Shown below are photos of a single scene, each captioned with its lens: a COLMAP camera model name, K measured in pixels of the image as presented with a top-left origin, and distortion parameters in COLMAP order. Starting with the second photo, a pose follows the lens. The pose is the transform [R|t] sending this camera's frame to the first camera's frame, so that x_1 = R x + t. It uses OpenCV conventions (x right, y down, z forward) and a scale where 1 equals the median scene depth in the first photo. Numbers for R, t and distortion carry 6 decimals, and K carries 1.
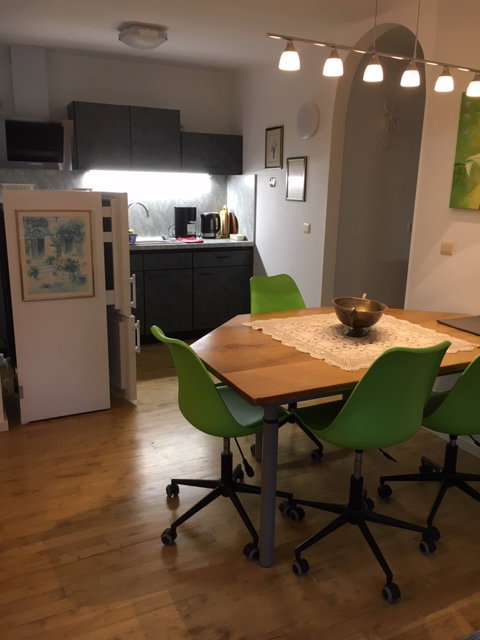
lens RADIAL K [[545.7, 0, 238.8], [0, 545.7, 322.7], [0, 0, 1]] dist [0.085197, -0.106735]
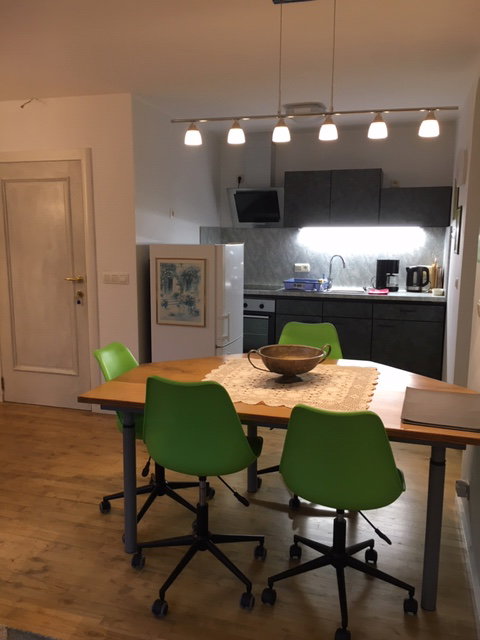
lens RADIAL K [[545.7, 0, 238.8], [0, 545.7, 322.7], [0, 0, 1]] dist [0.085197, -0.106735]
pose [[0.723025, 0.095756, -0.684153, 0.729917], [-0.162062, 0.986221, -0.033235, -0.032820], [0.671543, 0.134905, 0.728581, 0.167776]]
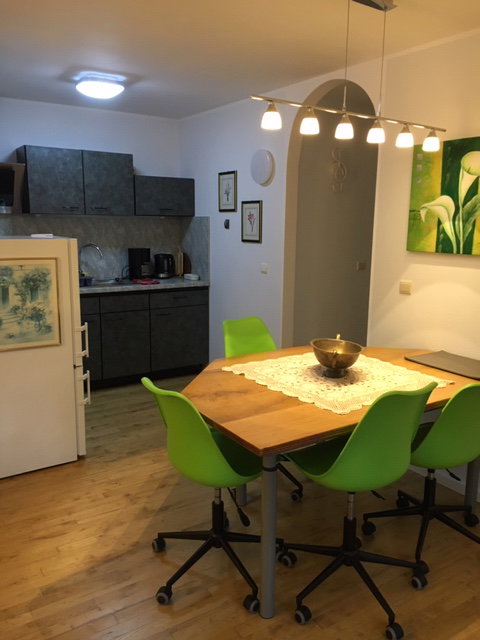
lens RADIAL K [[545.7, 0, 238.8], [0, 545.7, 322.7], [0, 0, 1]] dist [0.085197, -0.106735]
pose [[0.991959, -0.031328, 0.122620, -0.078169], [0.038447, 0.997683, -0.056132, -0.023102], [-0.120577, 0.060395, 0.990865, -0.005726]]
